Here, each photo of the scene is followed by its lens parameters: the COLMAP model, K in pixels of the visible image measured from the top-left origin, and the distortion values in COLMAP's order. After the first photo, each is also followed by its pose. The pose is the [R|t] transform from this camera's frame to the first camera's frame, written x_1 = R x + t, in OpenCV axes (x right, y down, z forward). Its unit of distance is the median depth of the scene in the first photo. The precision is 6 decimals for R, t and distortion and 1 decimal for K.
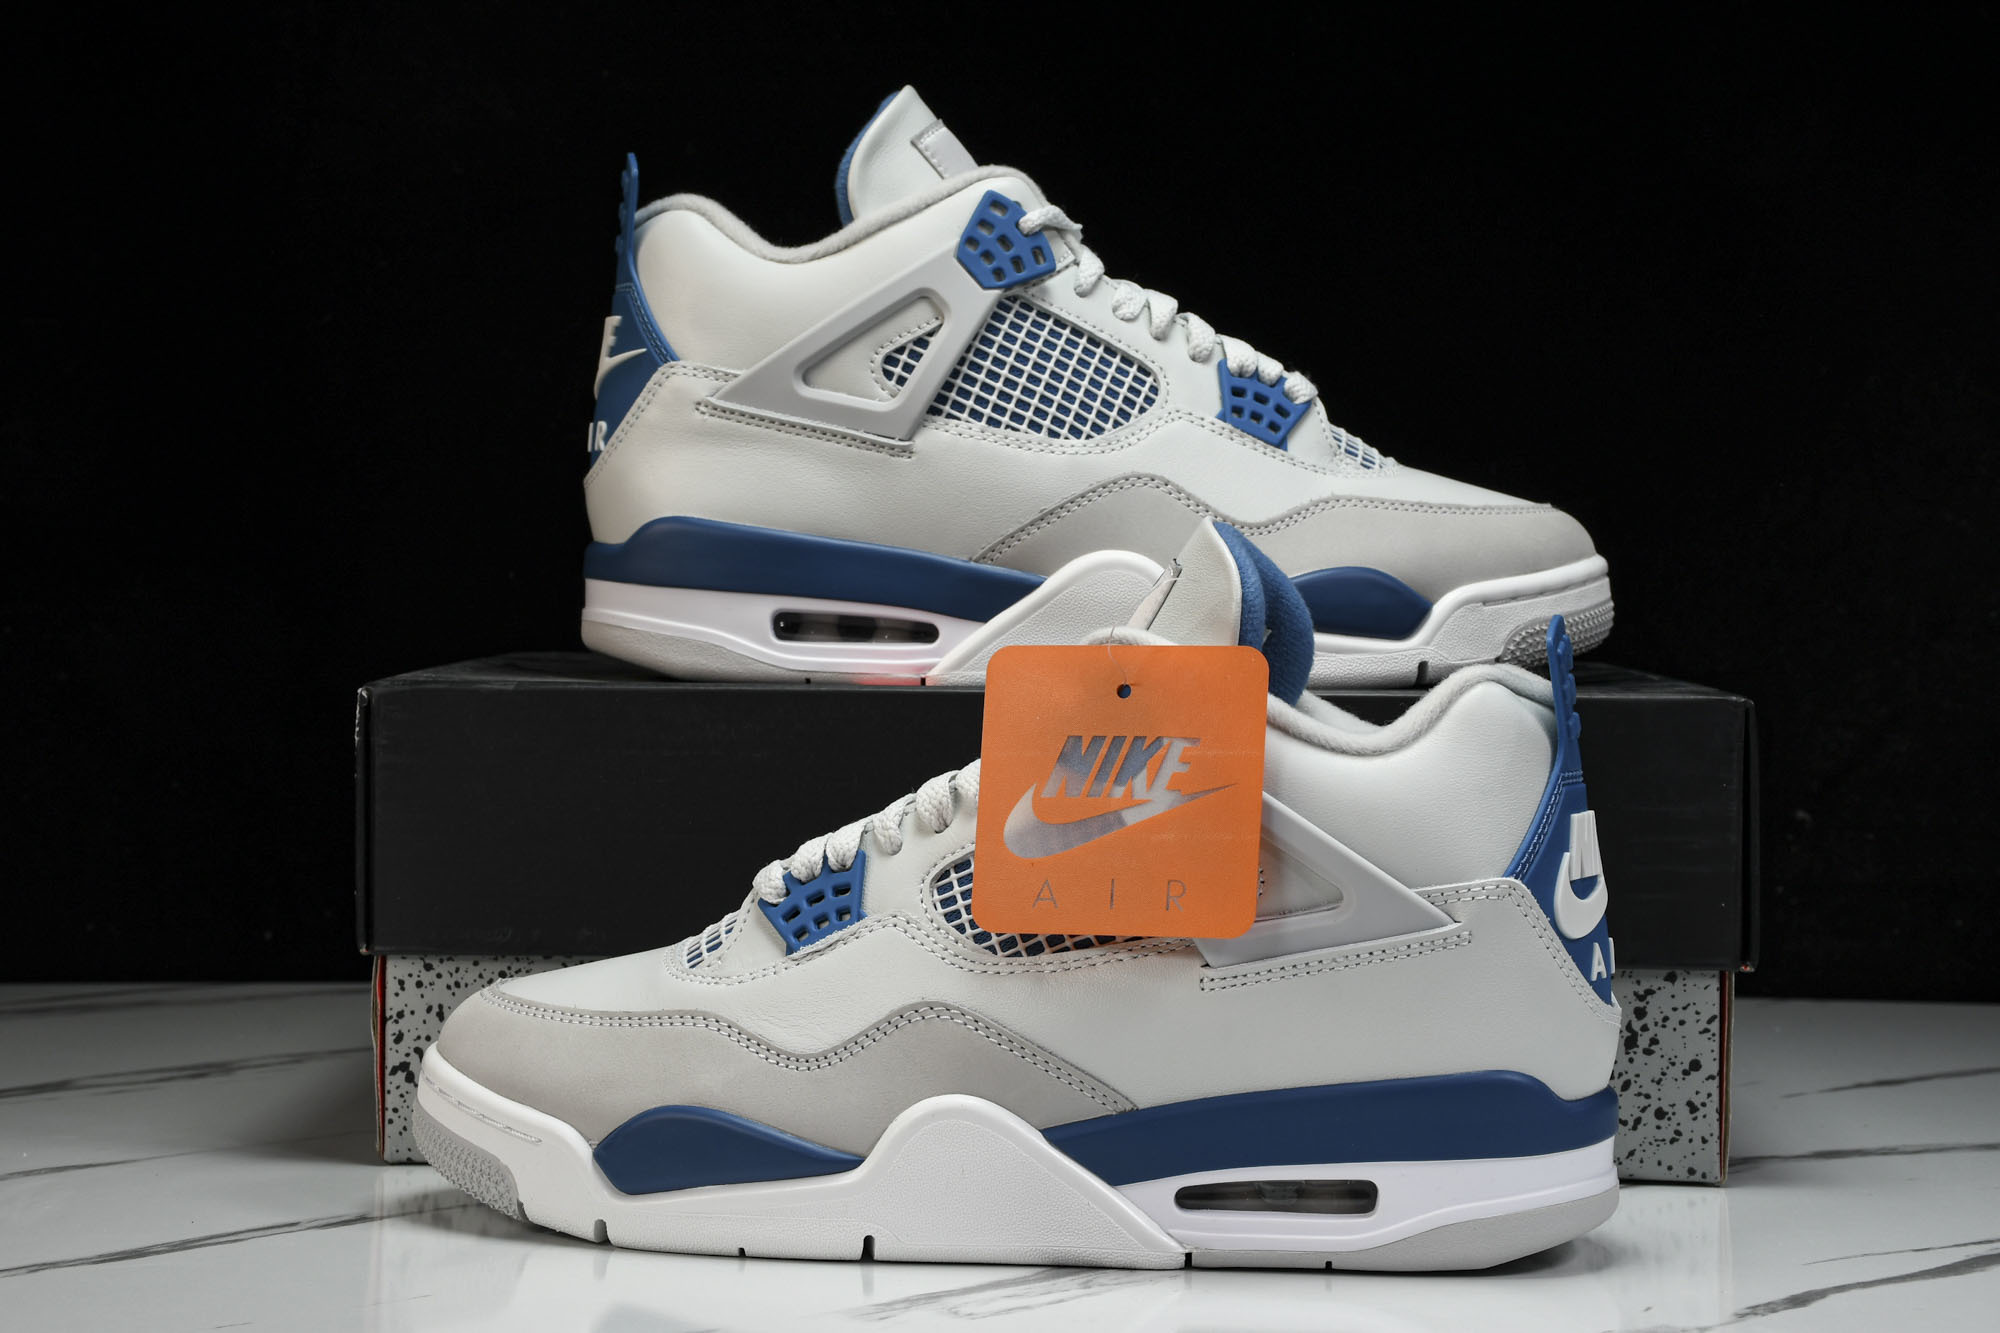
lens RADIAL K [[4303.2, 0, 972.4], [0, 4303.2, 665.1], [0, 0, 1]] dist [0.069926, 0.501373]
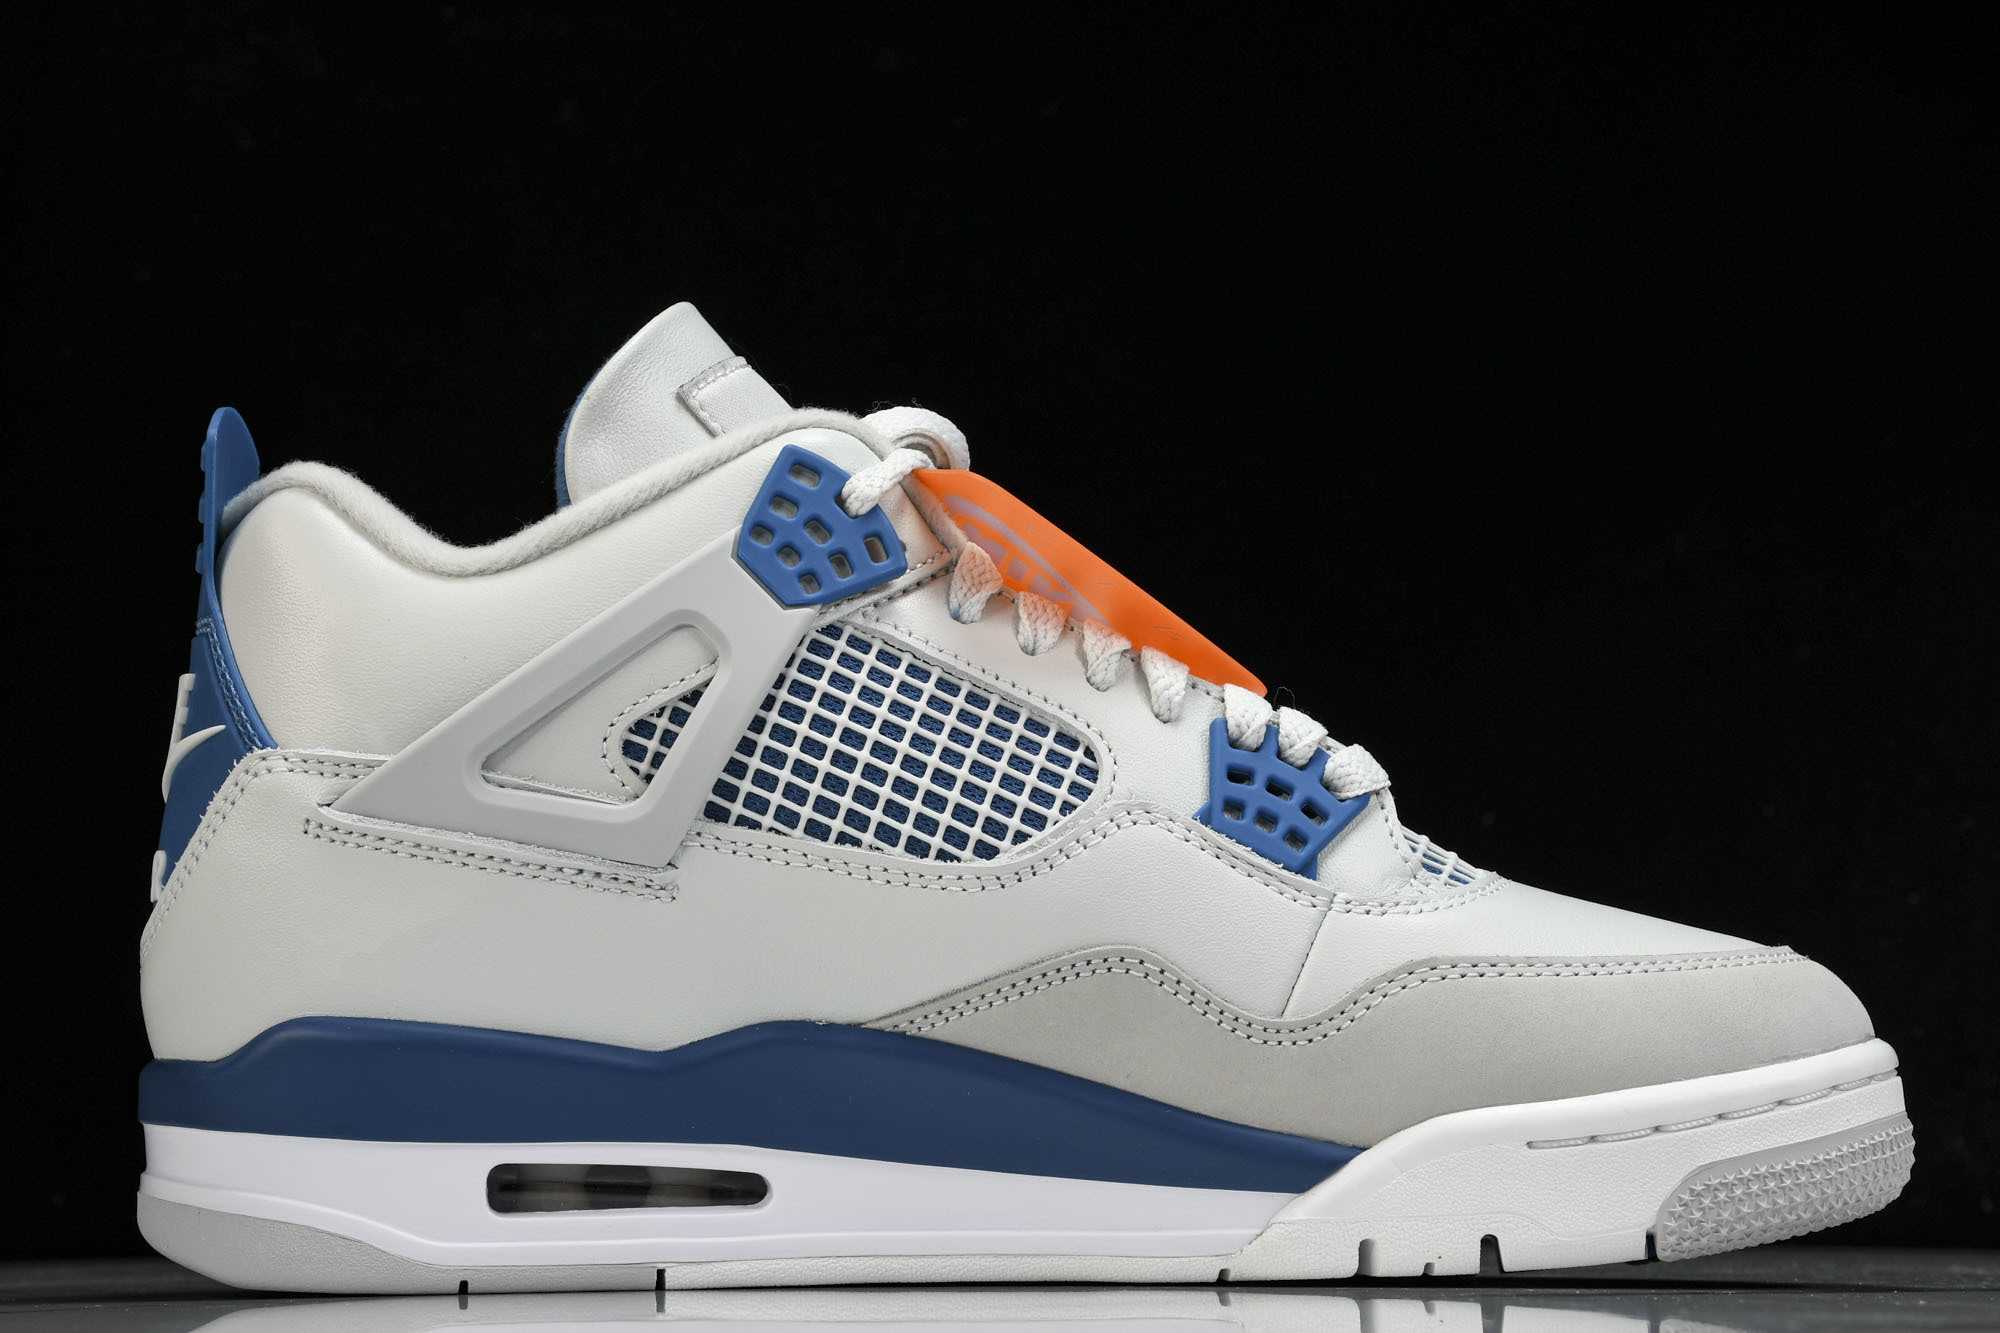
lens RADIAL K [[5178.7, 0, 1000.0], [0, 5178.7, 666.5], [0, 0, 1]] dist [0.058908, 0.147405]
pose [[0.998511, -0.040534, 0.036500, 0.005531], [0.042908, 0.996843, -0.066806, -0.029891], [-0.033677, 0.068273, 0.997098, 0.283613]]
